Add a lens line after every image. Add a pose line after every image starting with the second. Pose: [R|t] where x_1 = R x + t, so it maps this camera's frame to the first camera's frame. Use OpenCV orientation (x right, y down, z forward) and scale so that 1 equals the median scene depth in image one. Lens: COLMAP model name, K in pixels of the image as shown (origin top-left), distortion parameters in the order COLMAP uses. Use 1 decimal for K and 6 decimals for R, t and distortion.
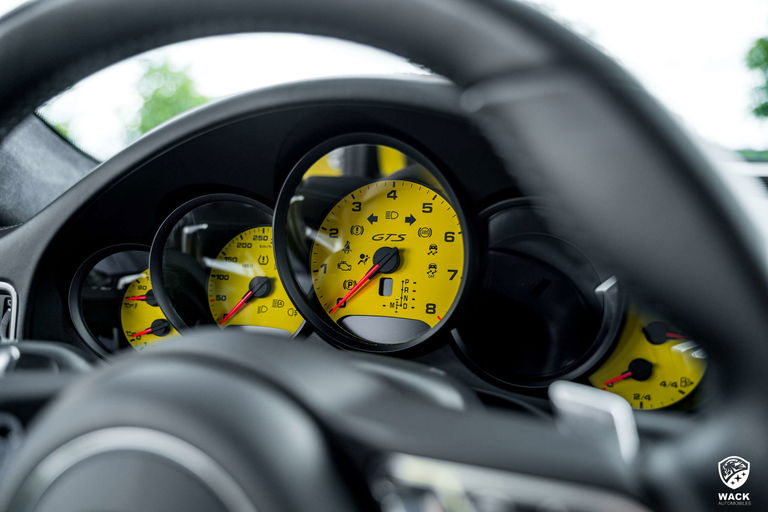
lens RADIAL K [[613.5, 0, 384.1], [0, 613.5, 256.9], [0, 0, 1]] dist [-0.078245, 0.001587]
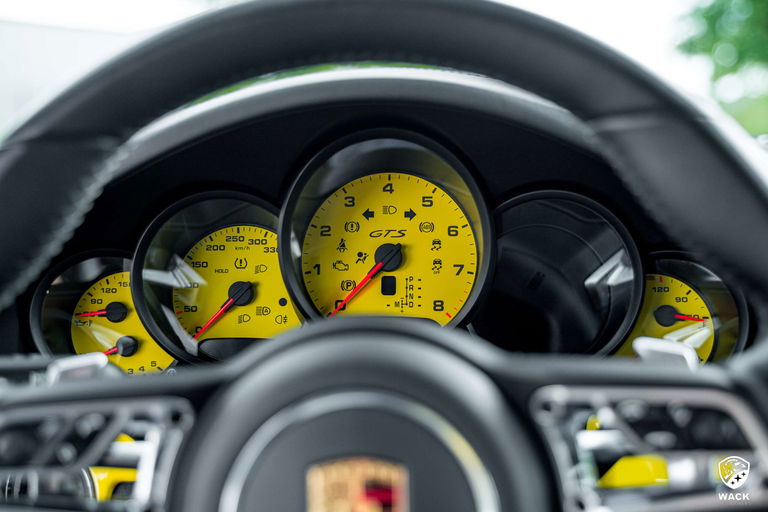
lens RADIAL K [[923.7, 0, 383.7], [0, 923.7, 252.9], [0, 0, 1]] dist [0.004997, 0.000000]
pose [[0.969847, -0.034949, 0.241195, -0.341302], [0.038132, 0.999236, -0.008540, 0.009867], [-0.240712, 0.017480, 0.970439, -0.378140]]
